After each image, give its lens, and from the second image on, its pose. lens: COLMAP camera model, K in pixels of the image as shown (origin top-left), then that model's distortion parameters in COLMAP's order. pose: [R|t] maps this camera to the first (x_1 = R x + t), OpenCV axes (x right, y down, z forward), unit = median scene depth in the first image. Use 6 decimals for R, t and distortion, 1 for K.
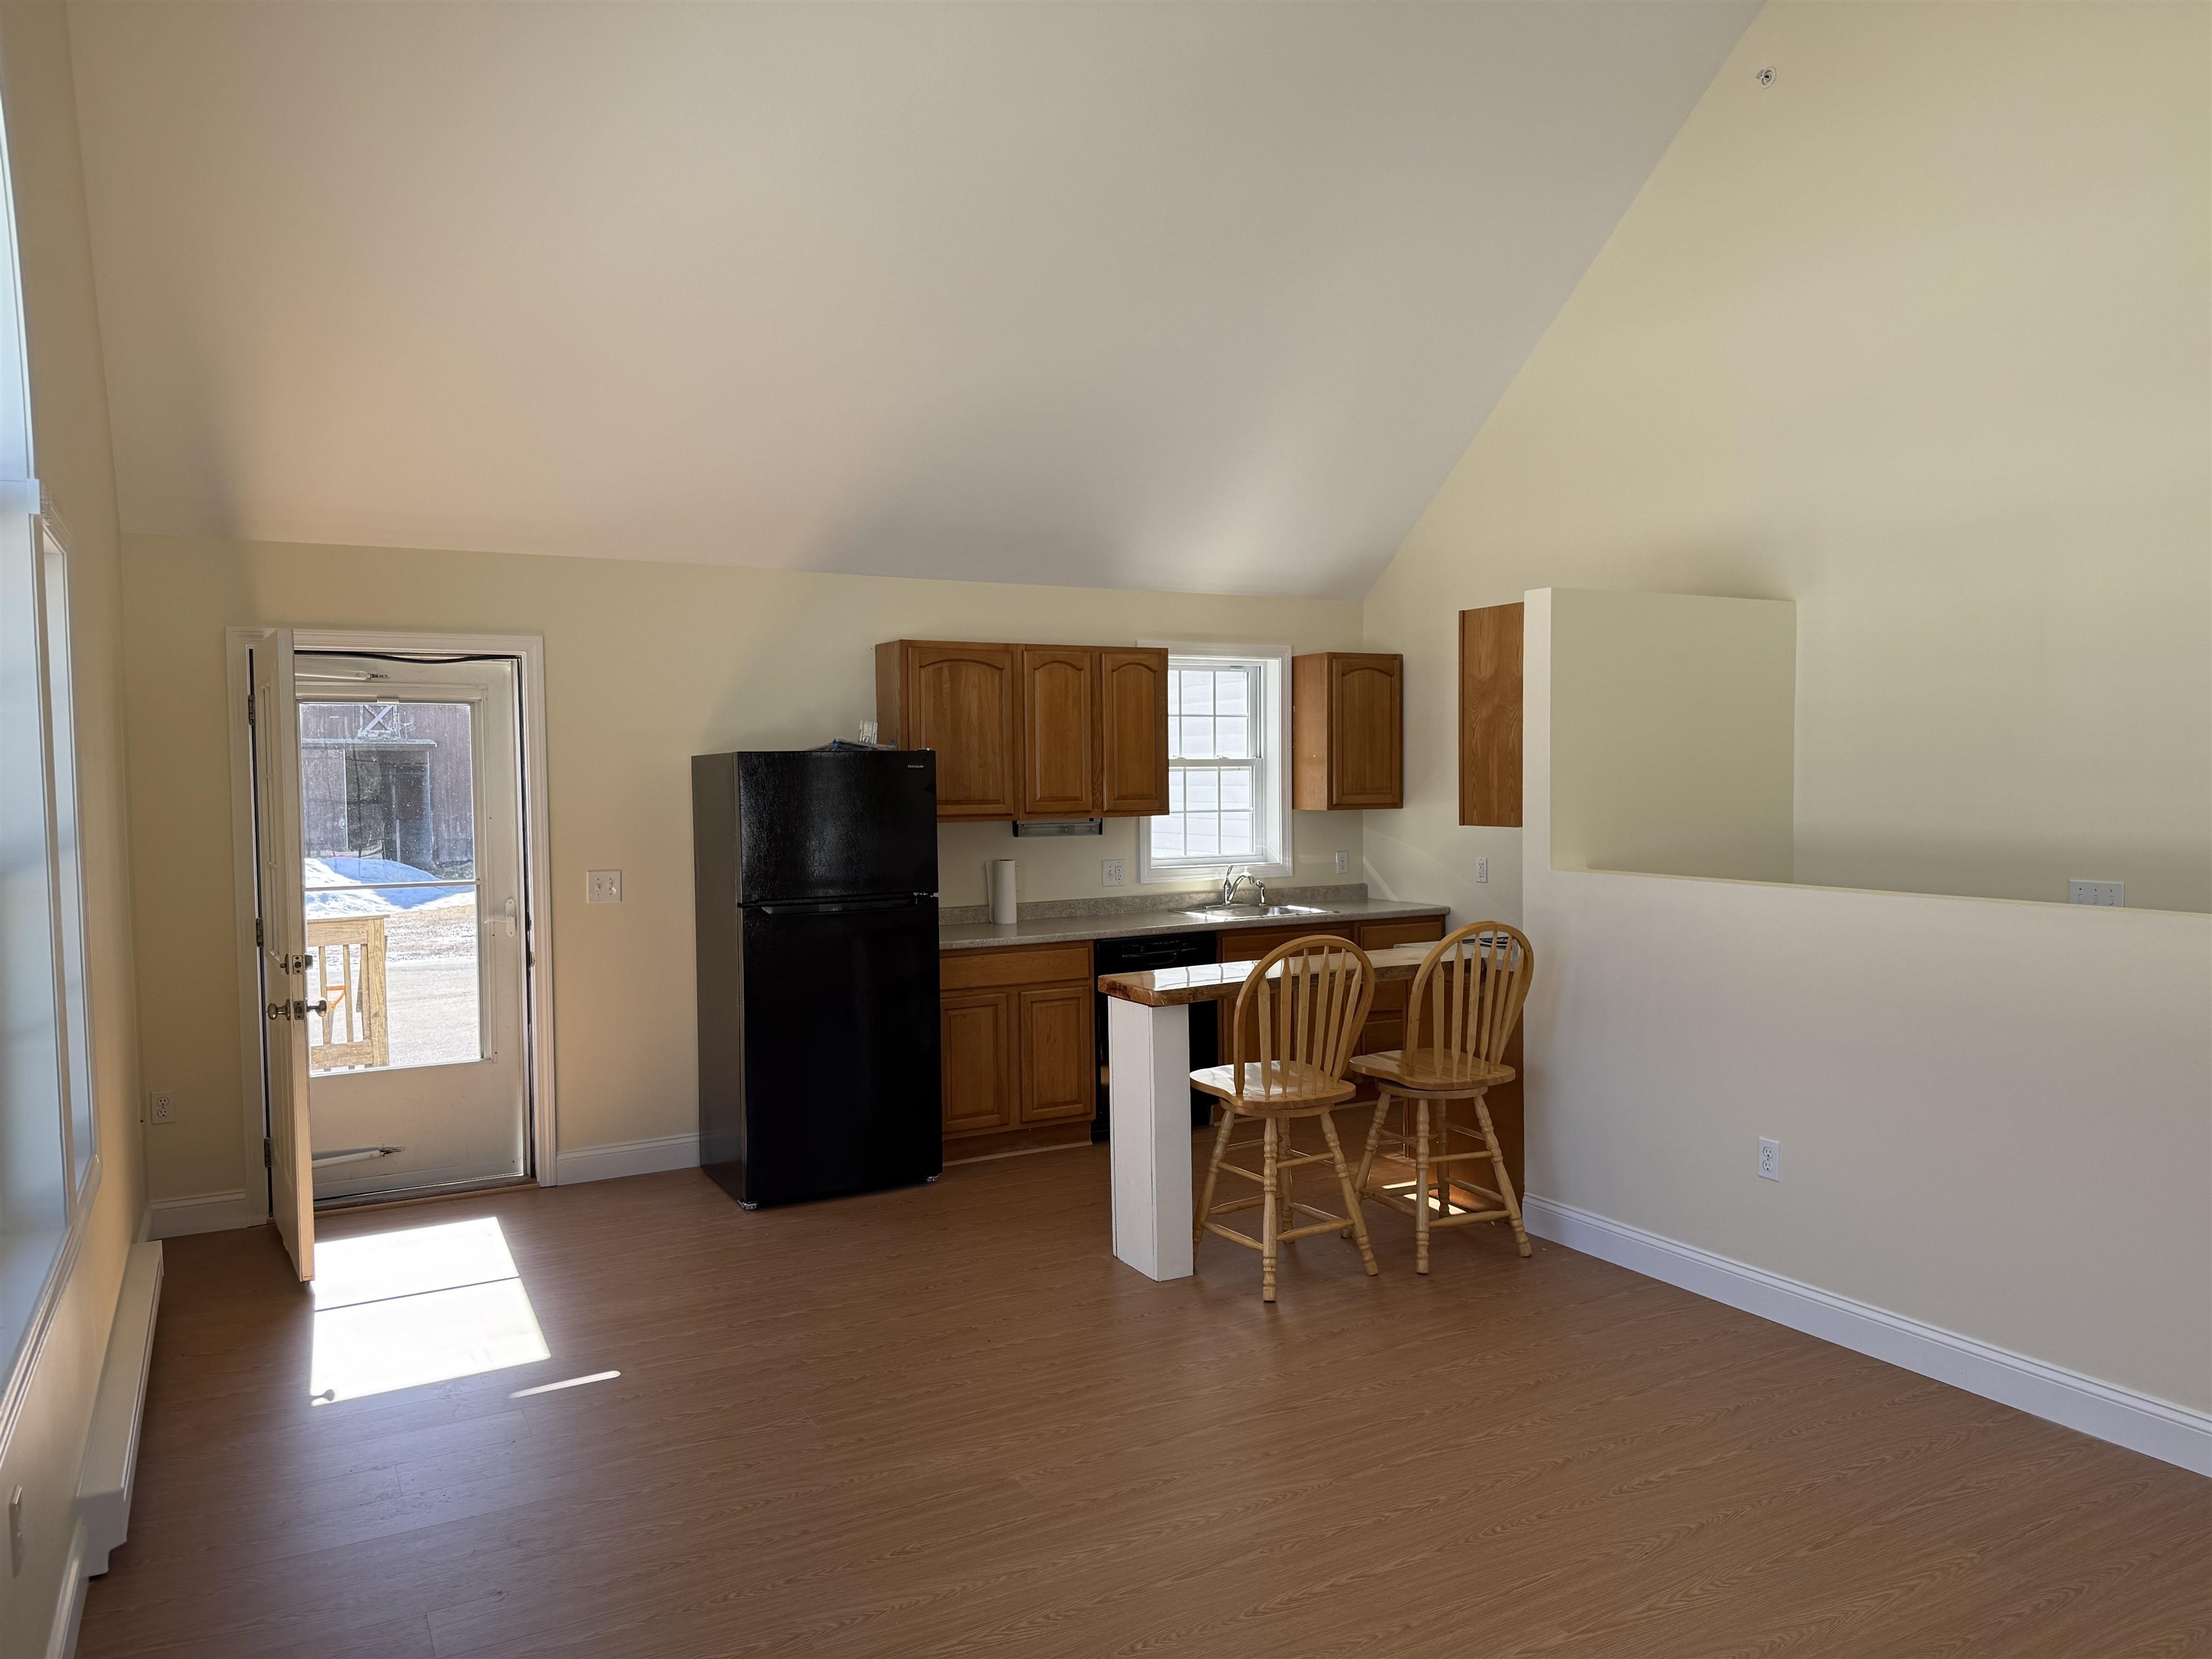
lens RADIAL K [[1555.0, 0, 1101.3], [0, 1555.0, 841.1], [0, 0, 1]] dist [0.124710, -0.171146]
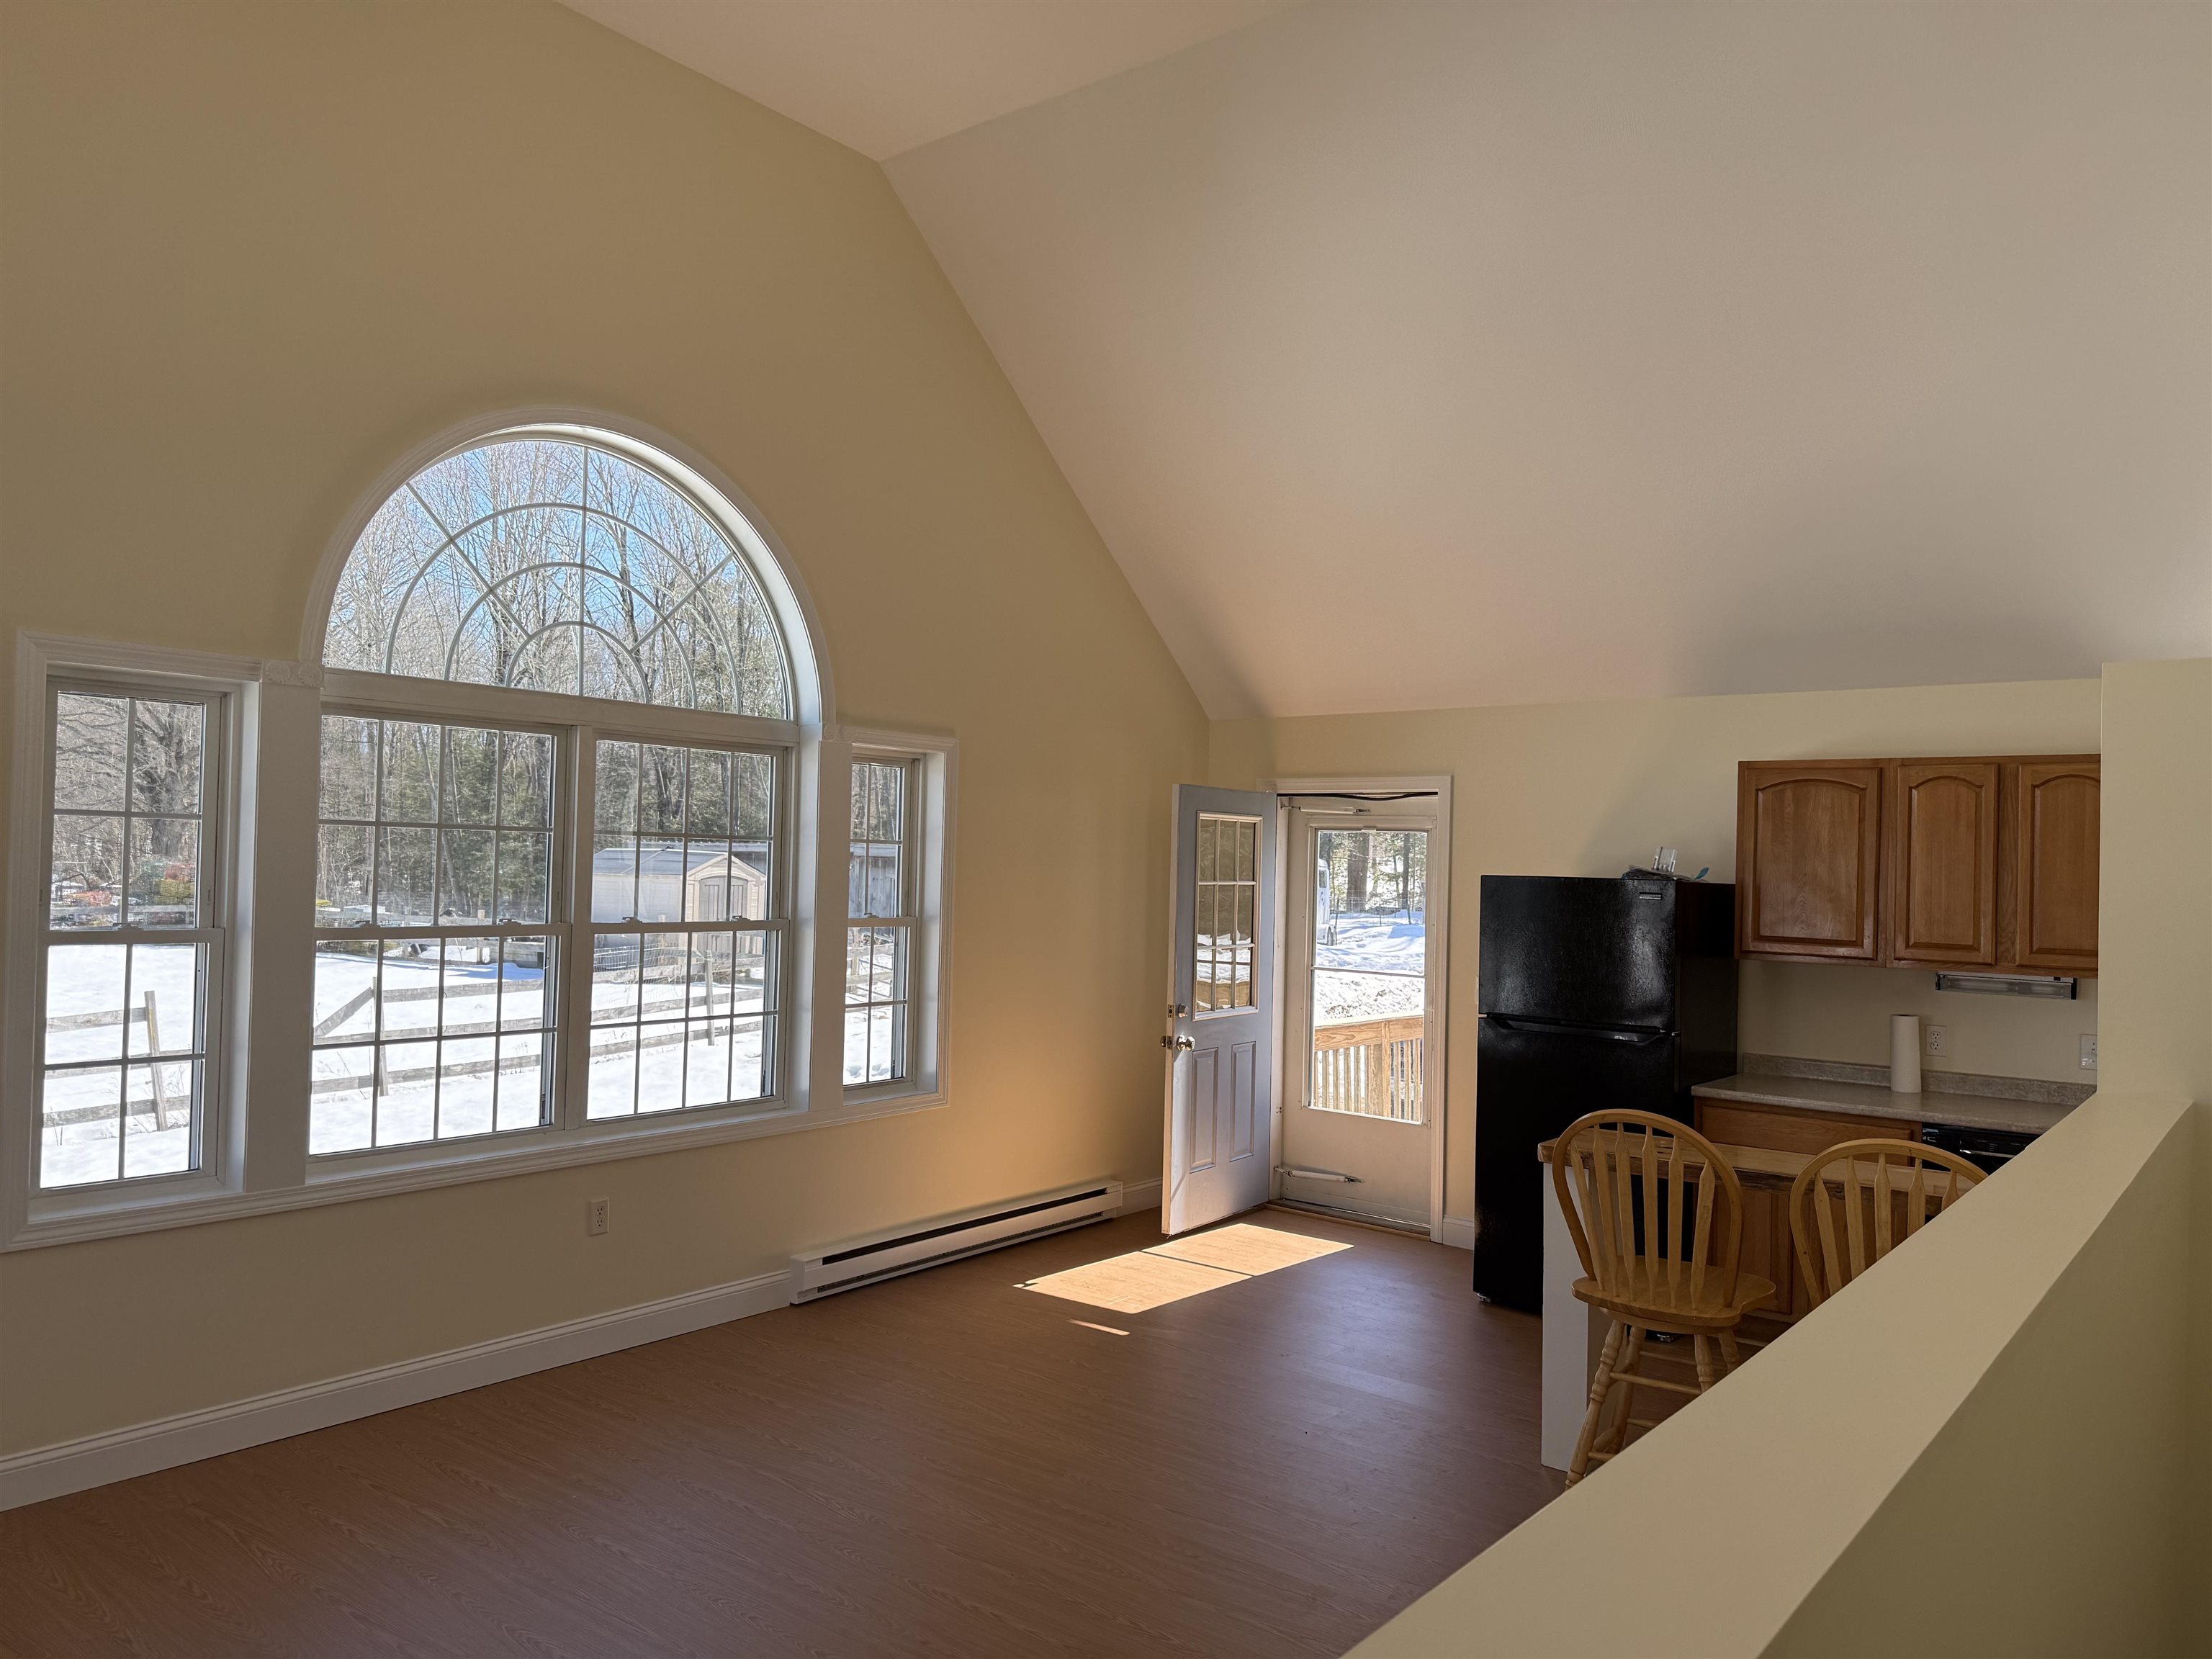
lens RADIAL K [[1555.0, 0, 1101.3], [0, 1555.0, 841.1], [0, 0, 1]] dist [0.124710, -0.171146]
pose [[0.386142, 0.008661, -0.922399, 0.561658], [-0.073763, 0.997044, -0.021518, -0.030999], [0.919485, 0.076348, 0.385639, 0.268233]]
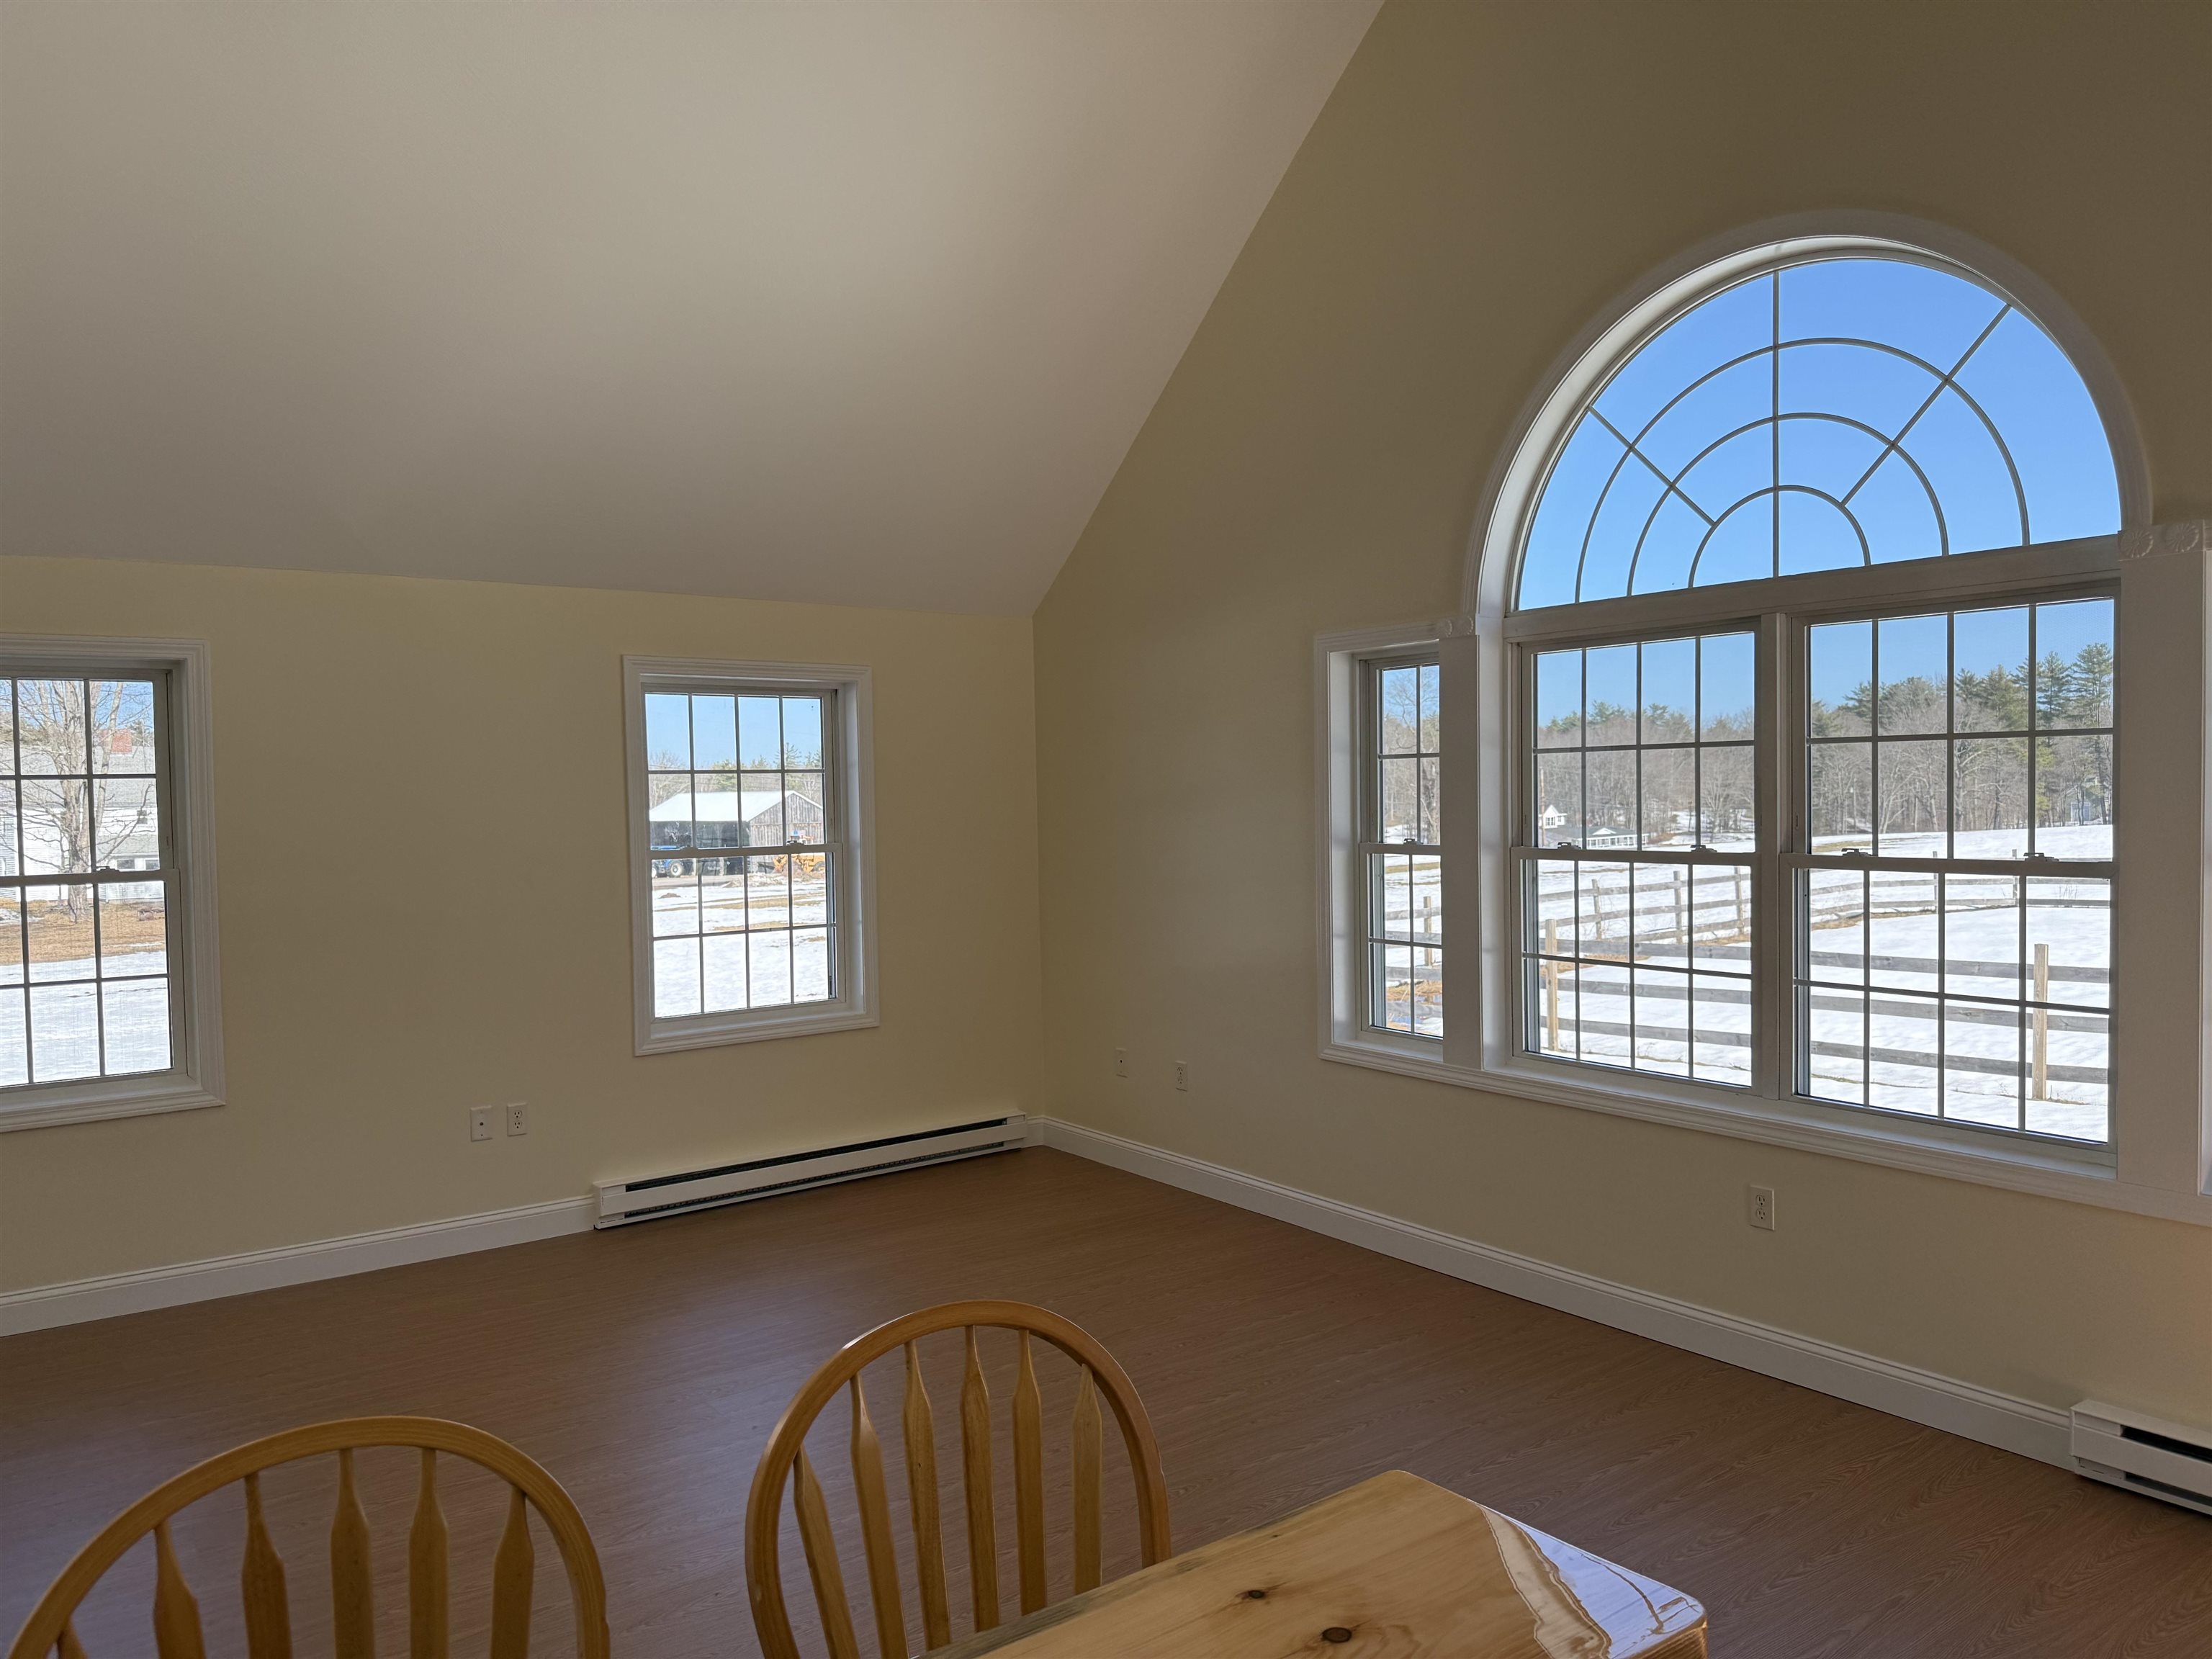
lens RADIAL K [[1555.0, 0, 1101.3], [0, 1555.0, 841.1], [0, 0, 1]] dist [0.124710, -0.171146]
pose [[-0.991239, 0.021850, -0.130261, 0.103047], [0.011979, 0.997029, 0.076089, -0.045906], [0.131536, 0.073862, -0.988556, 0.938484]]
